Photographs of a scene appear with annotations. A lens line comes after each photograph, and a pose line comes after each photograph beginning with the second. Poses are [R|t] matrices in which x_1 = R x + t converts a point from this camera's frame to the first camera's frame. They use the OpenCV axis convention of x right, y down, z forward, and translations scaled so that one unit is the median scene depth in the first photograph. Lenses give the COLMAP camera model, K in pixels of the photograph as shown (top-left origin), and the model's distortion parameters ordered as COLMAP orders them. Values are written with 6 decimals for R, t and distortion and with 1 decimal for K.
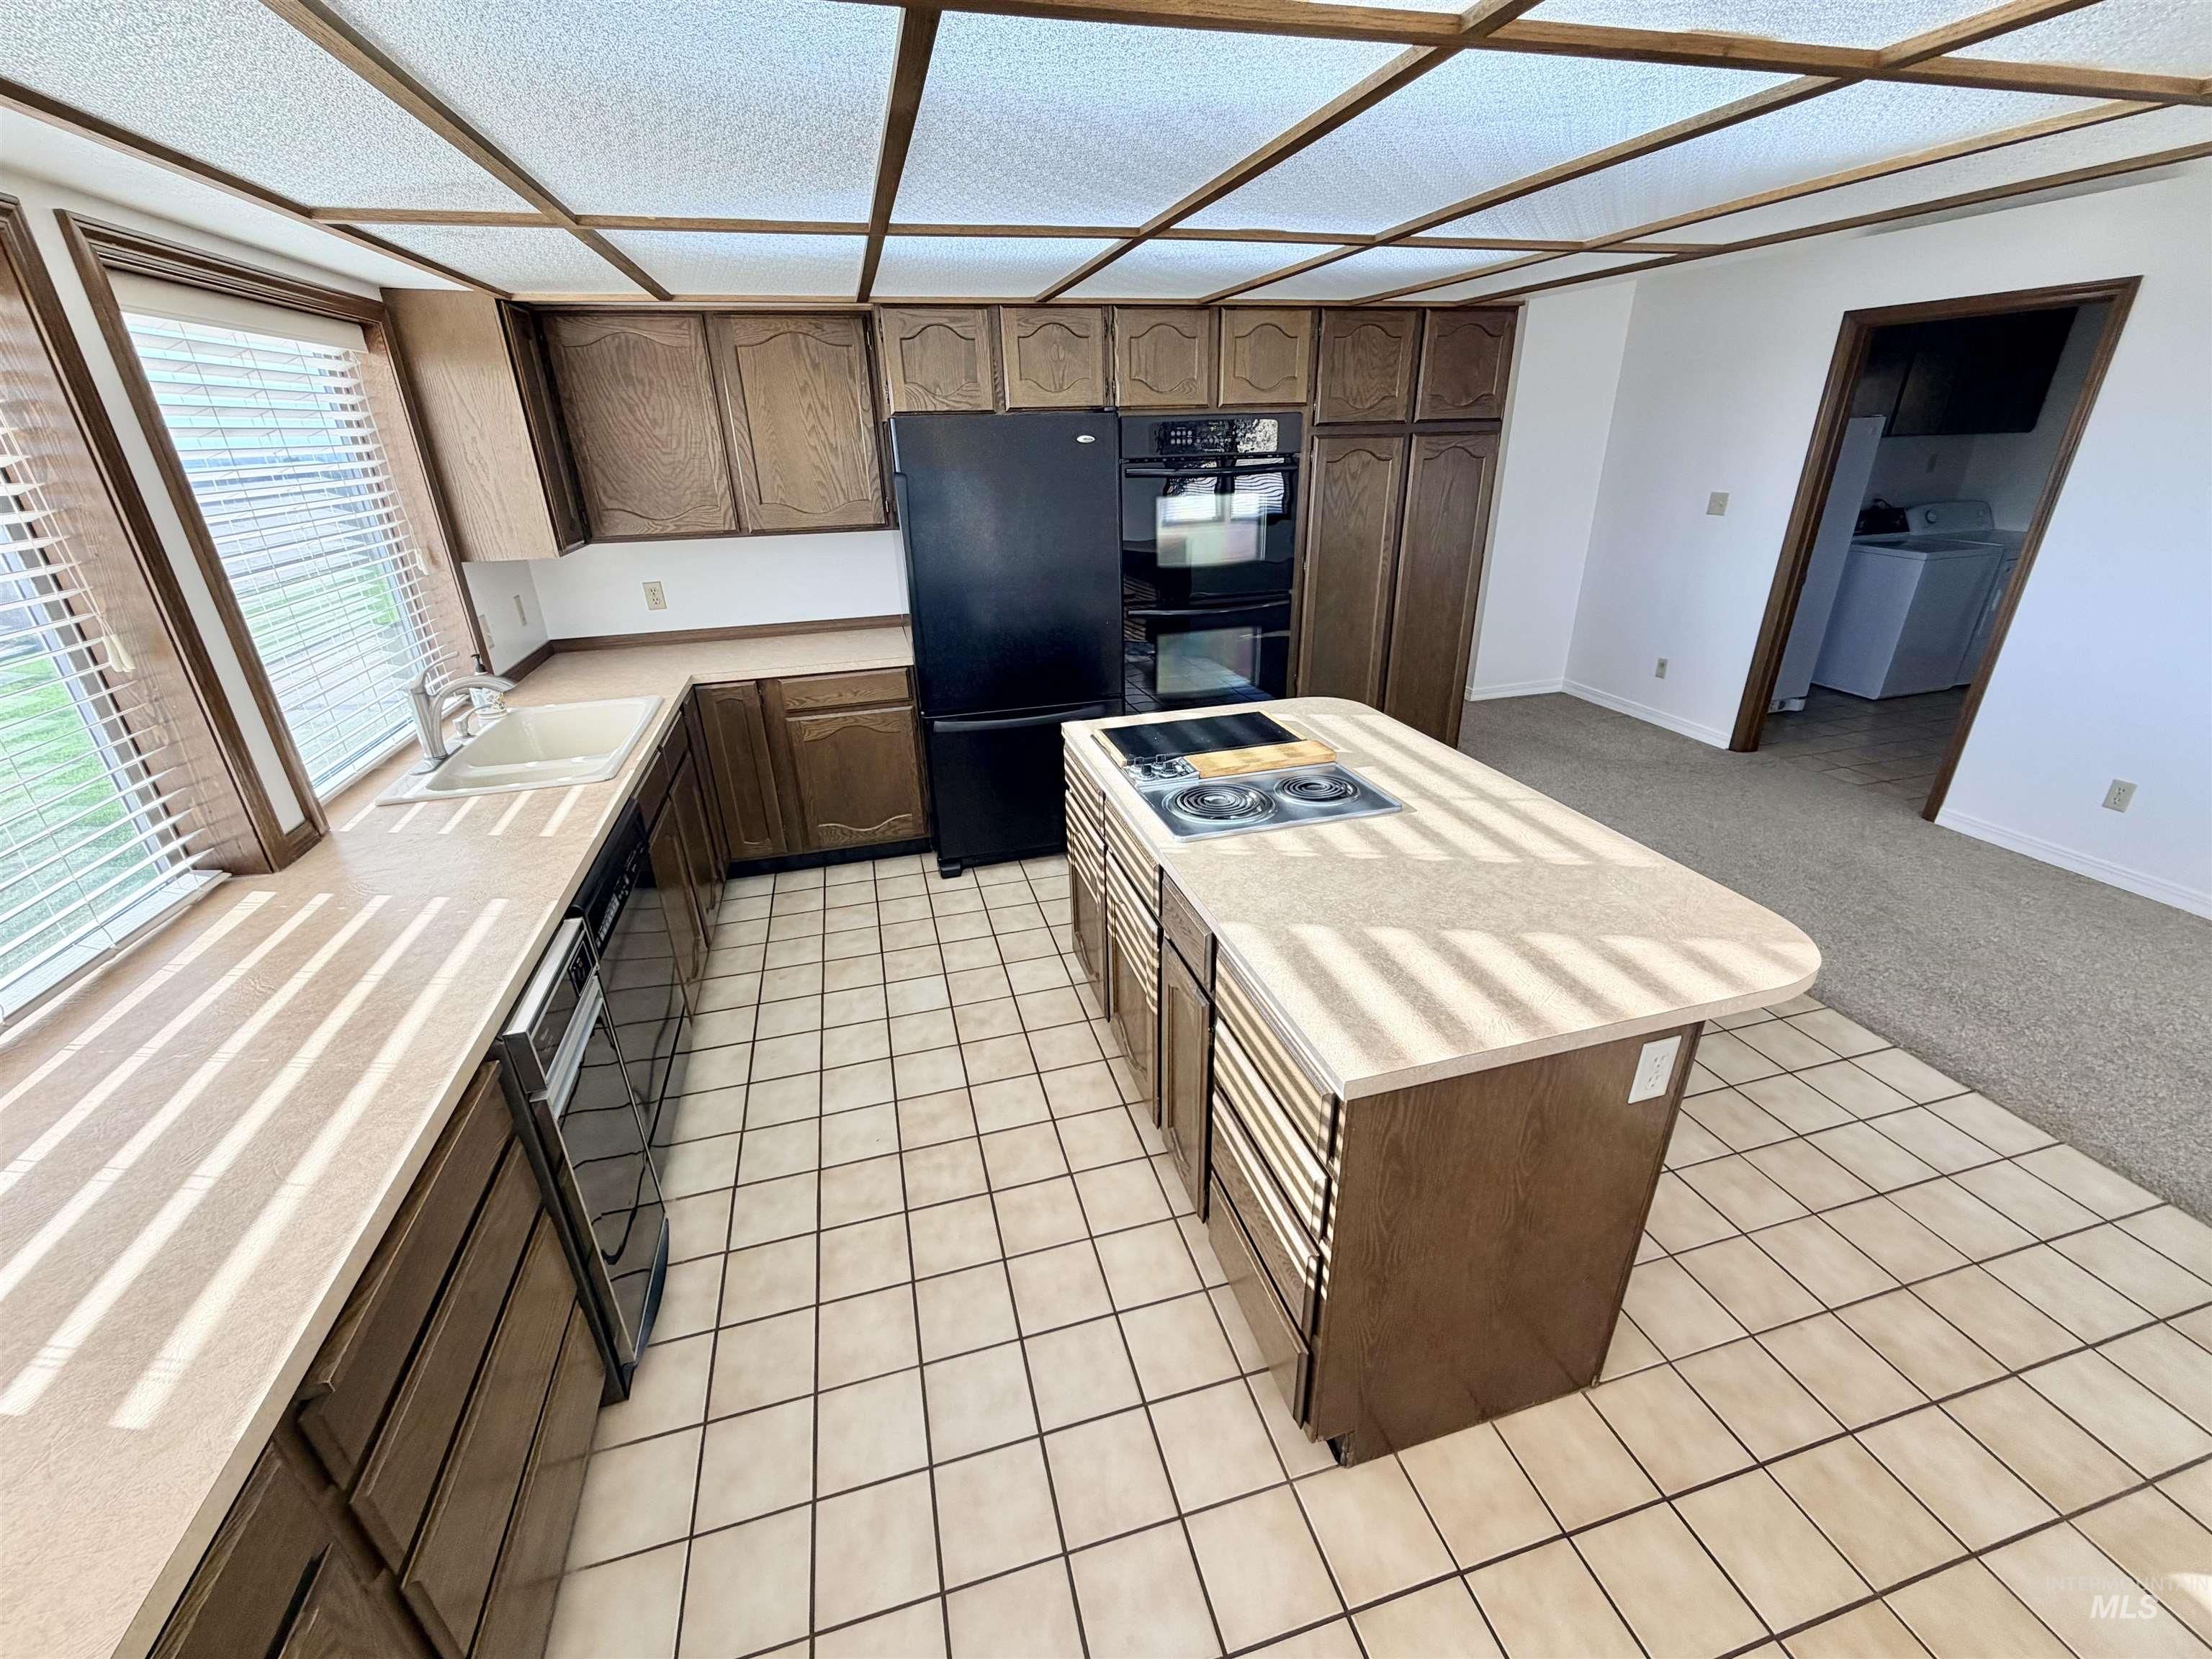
lens RADIAL K [[901.7, 0, 1106.0], [0, 901.7, 829.5], [0, 0, 1]] dist [-0.001292, 0.000014]
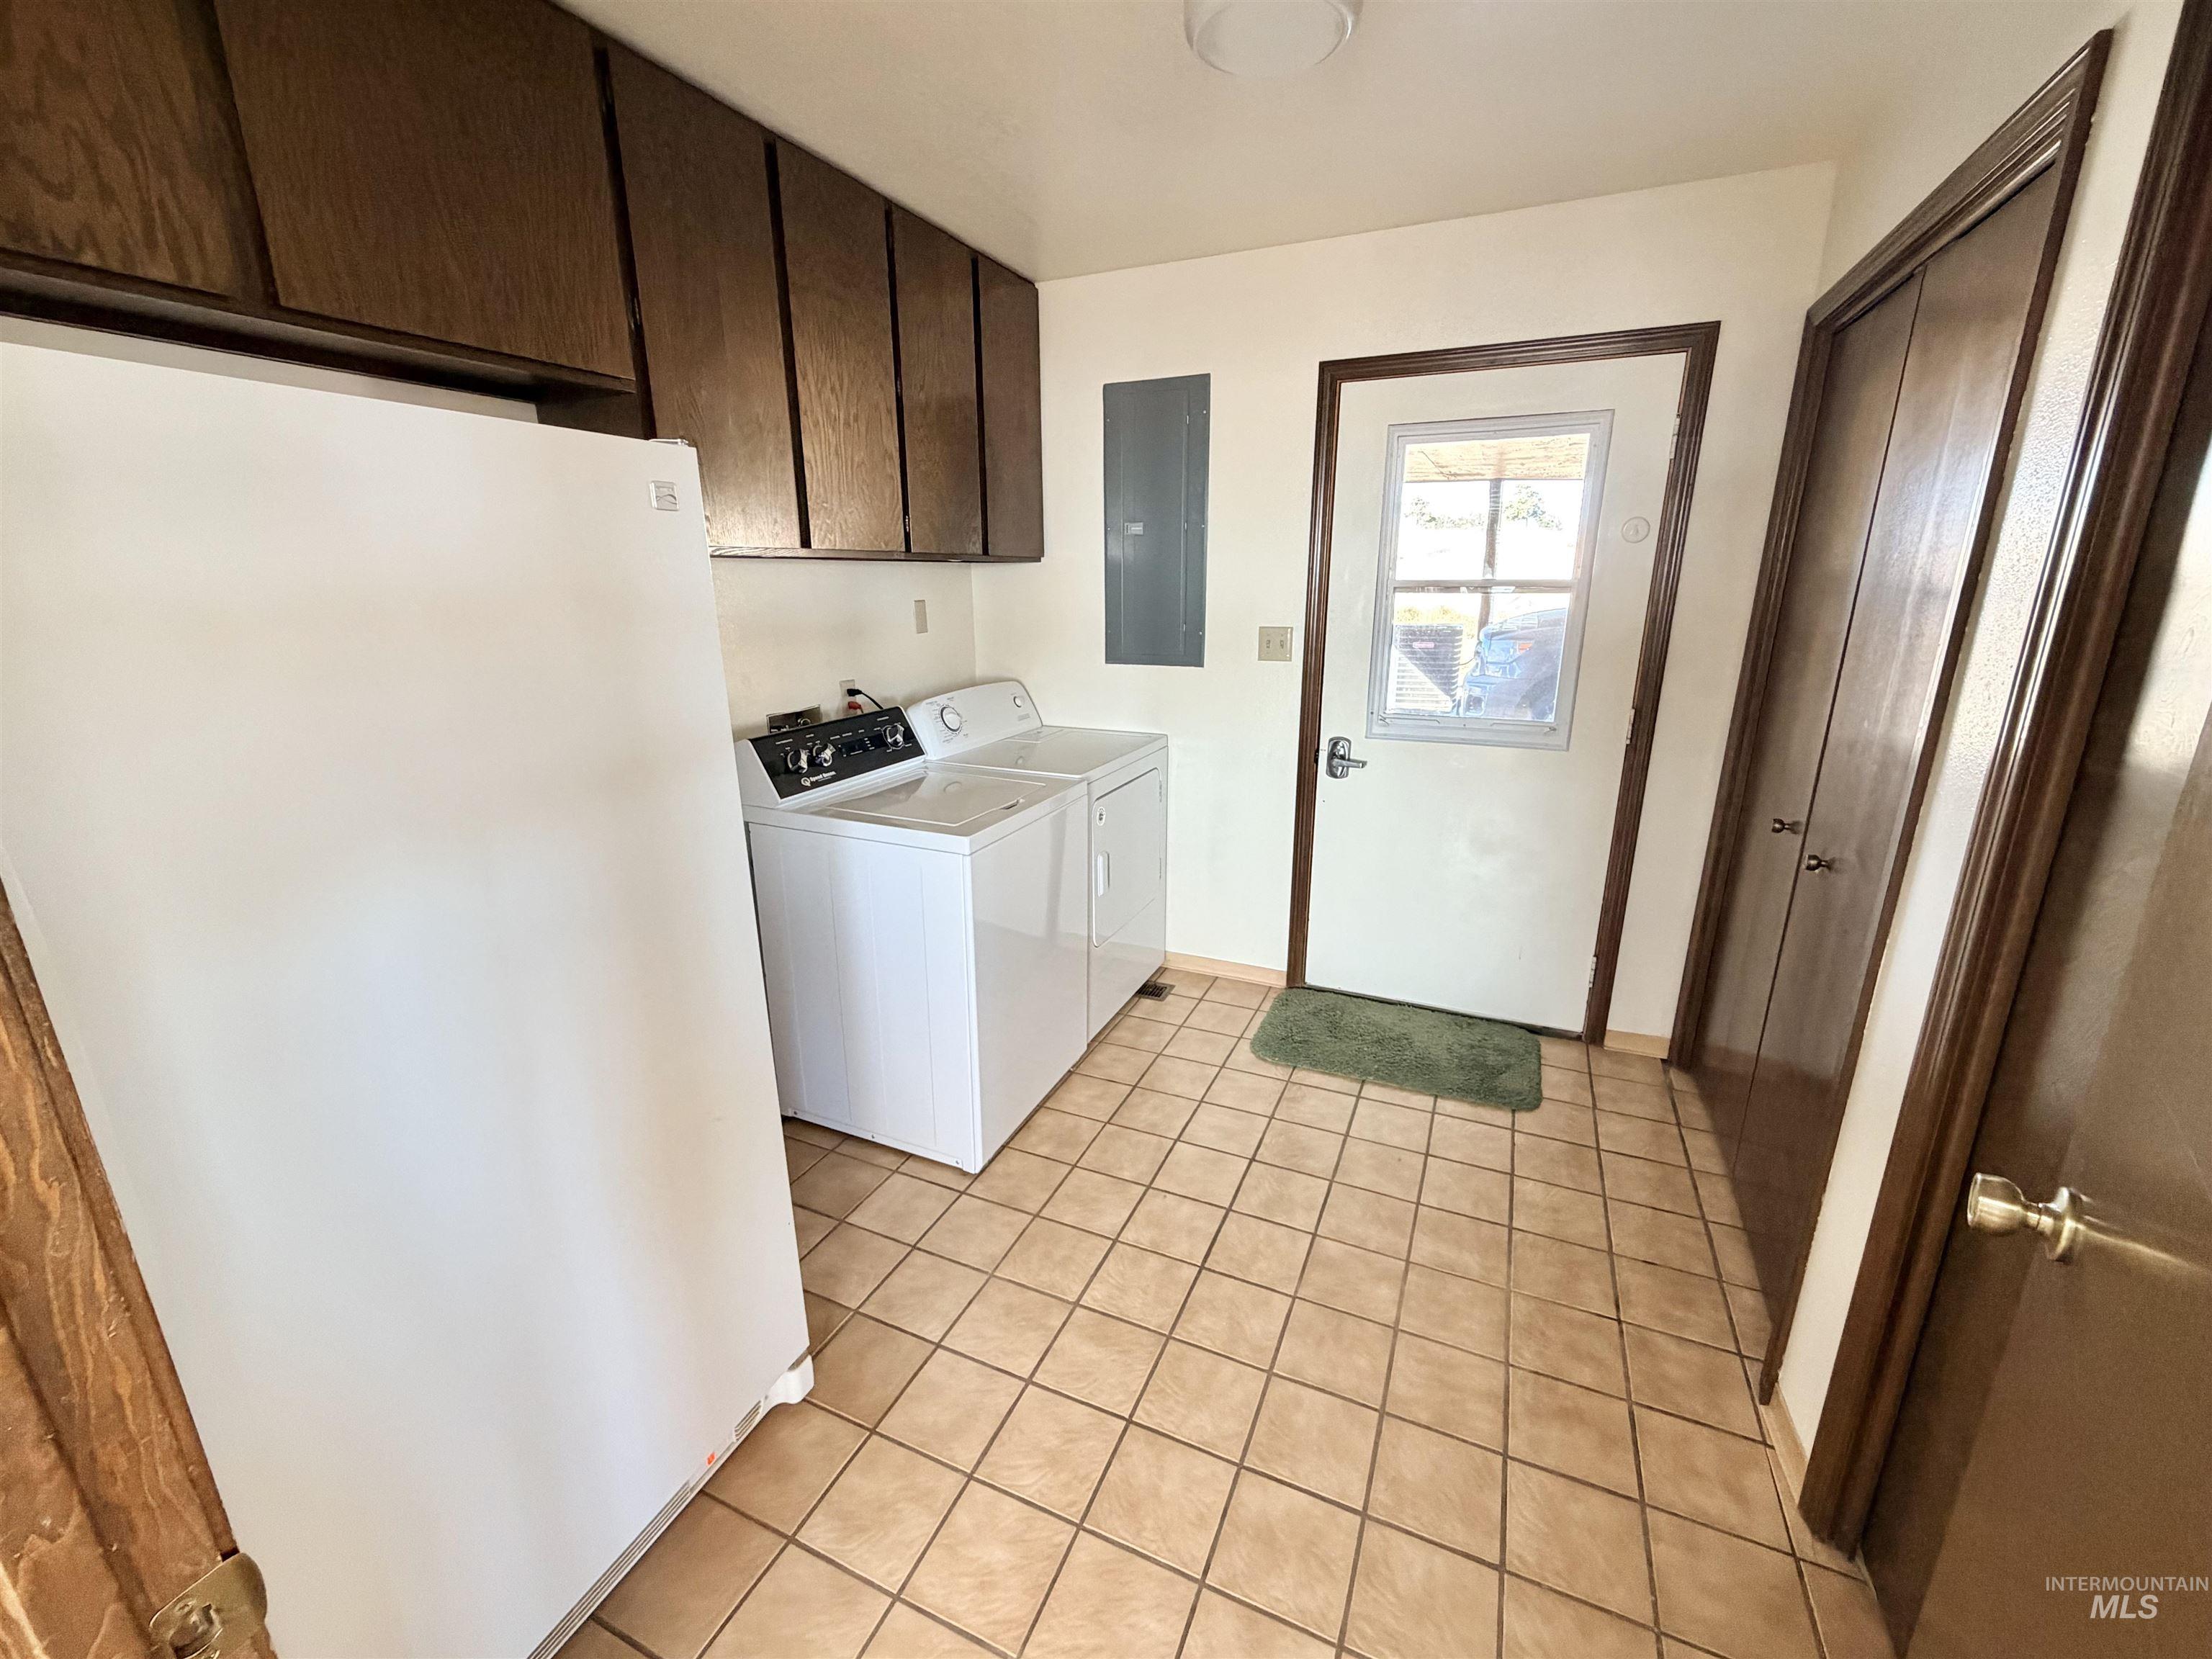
lens RADIAL K [[901.7, 0, 1106.0], [0, 901.7, 829.5], [0, 0, 1]] dist [-0.001292, 0.000014]
pose [[0.636149, -0.189490, 0.747936, 1.080763], [0.303716, 0.952611, -0.016979, -0.467012], [-0.709274, 0.237961, 0.663554, 1.148655]]
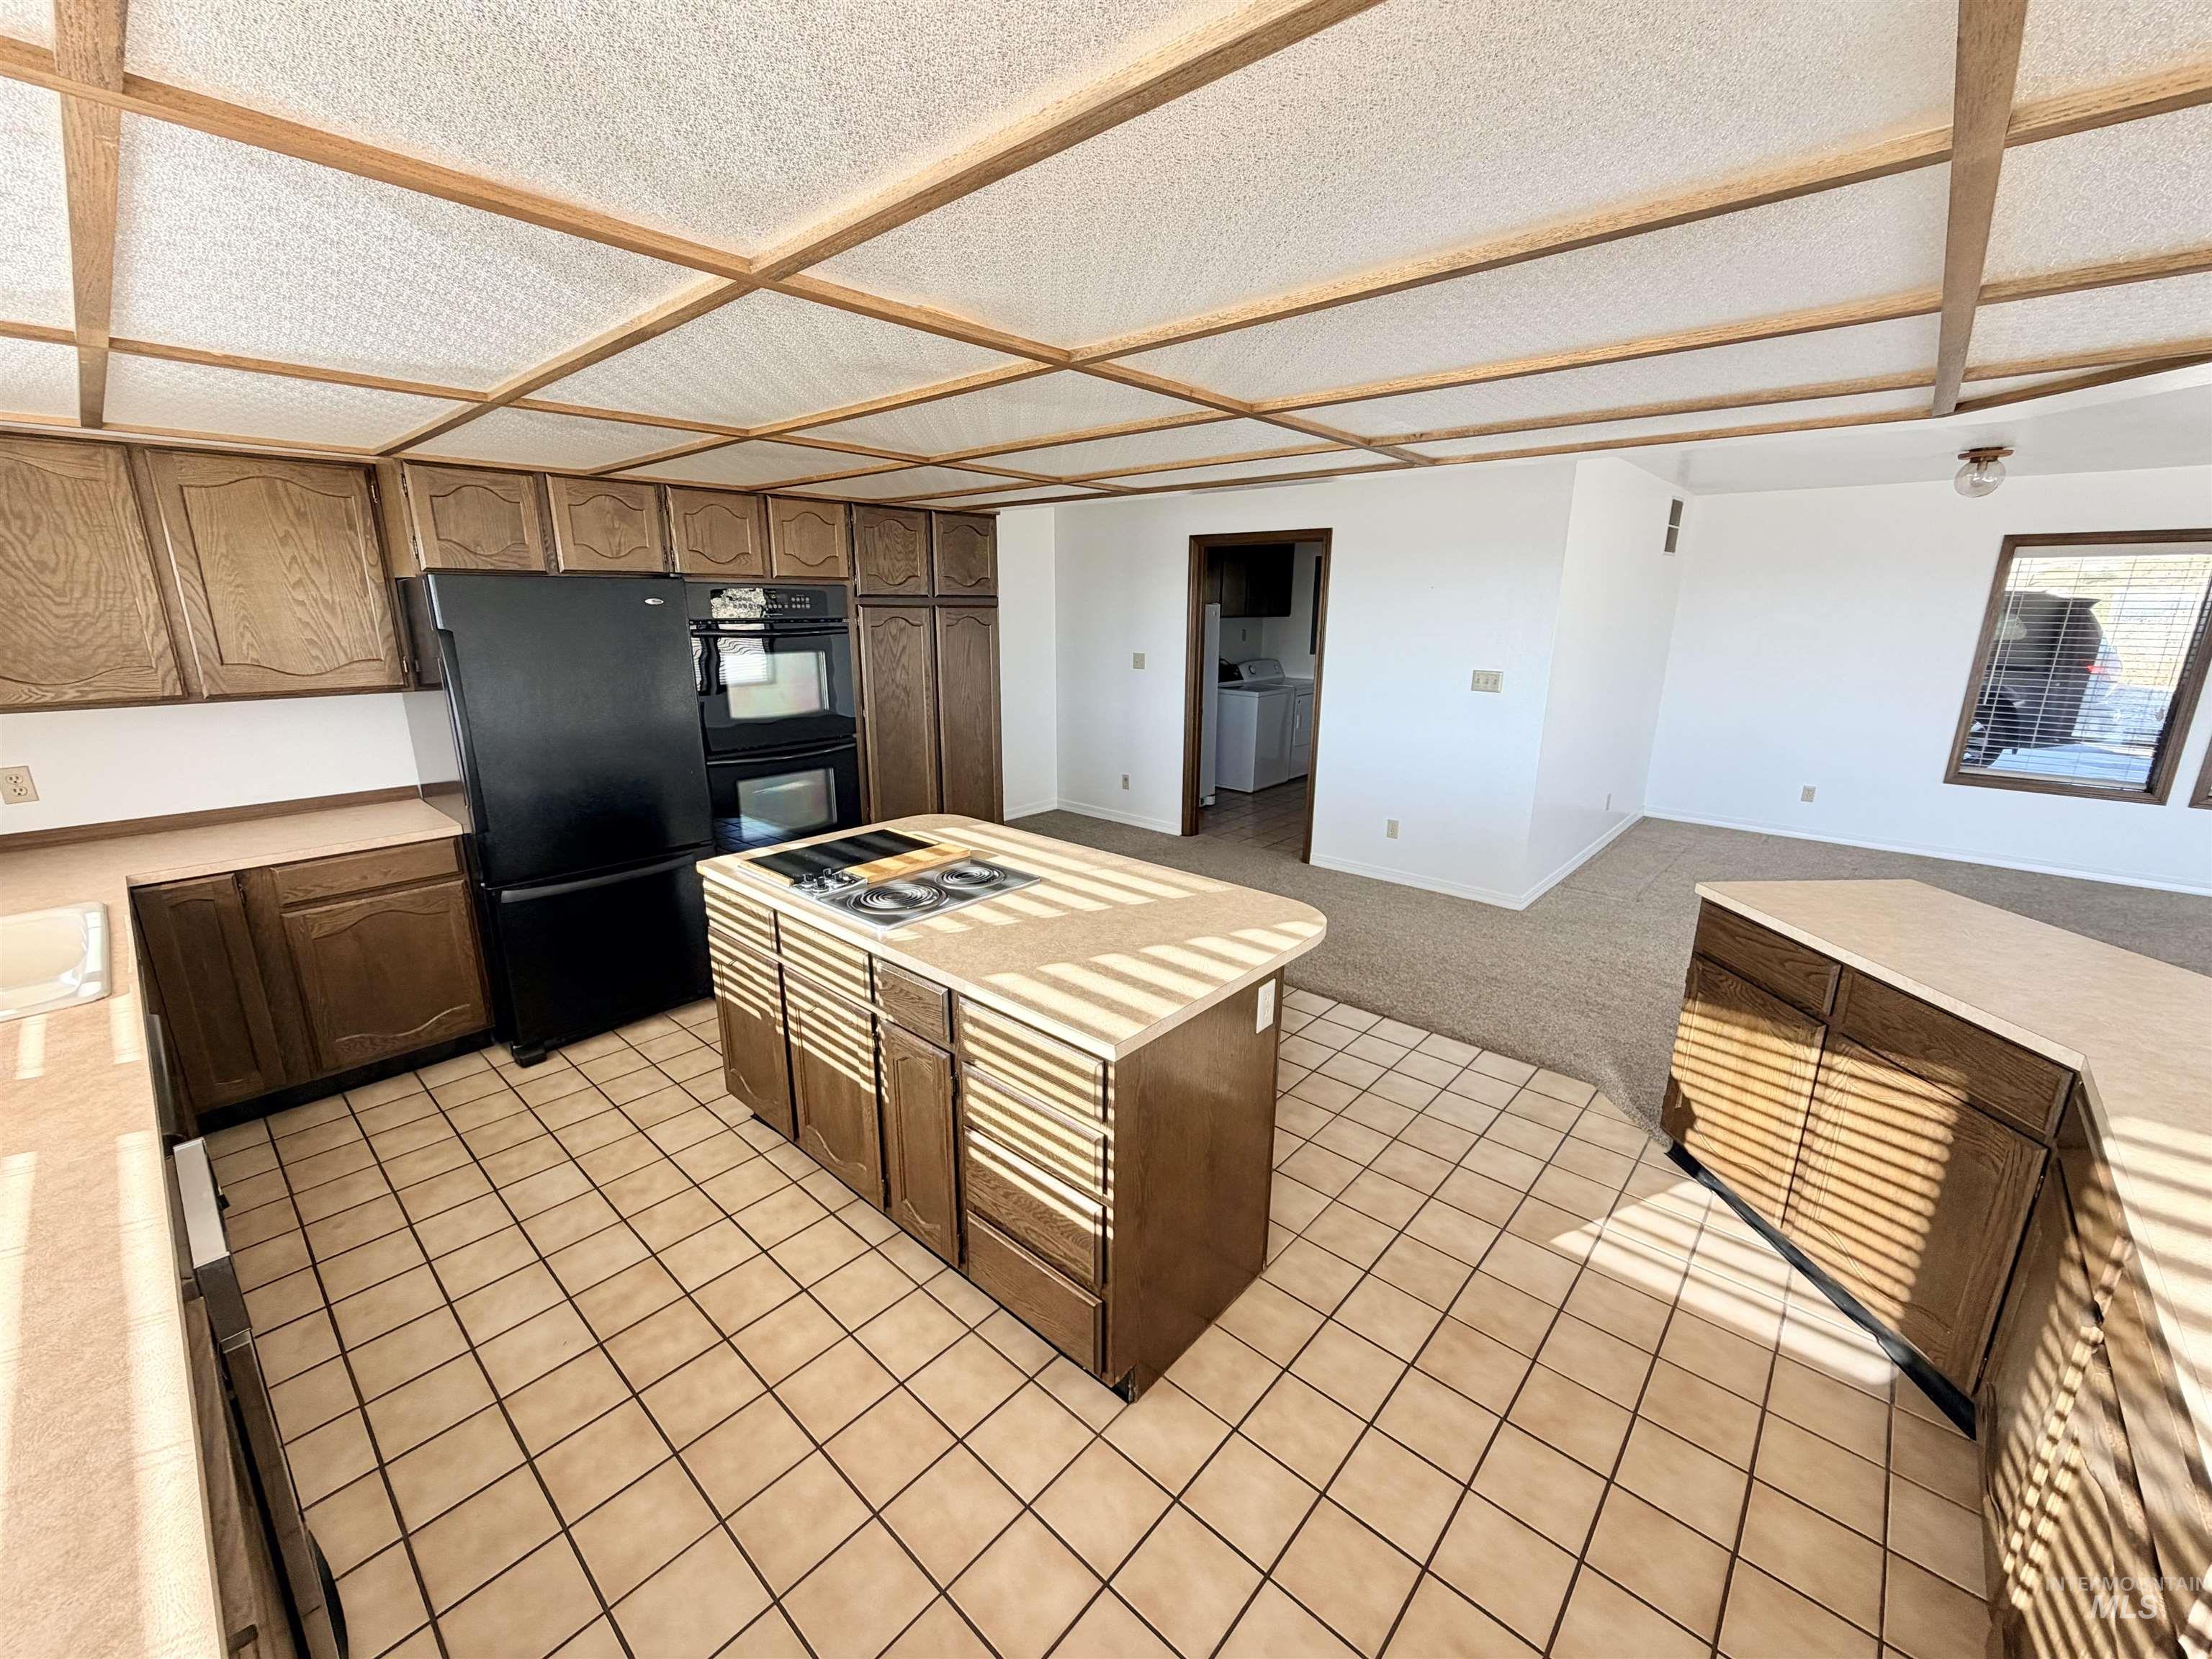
lens RADIAL K [[876.9, 0, 1100.9], [0, 876.9, 828.3], [0, 0, 1]] dist [-0.000760, 0.000142]
pose [[0.842221, -0.108308, 0.528141, -0.142939], [0.196642, 0.973840, -0.113875, 0.037371], [-0.501991, 0.199763, 0.841487, -0.057152]]
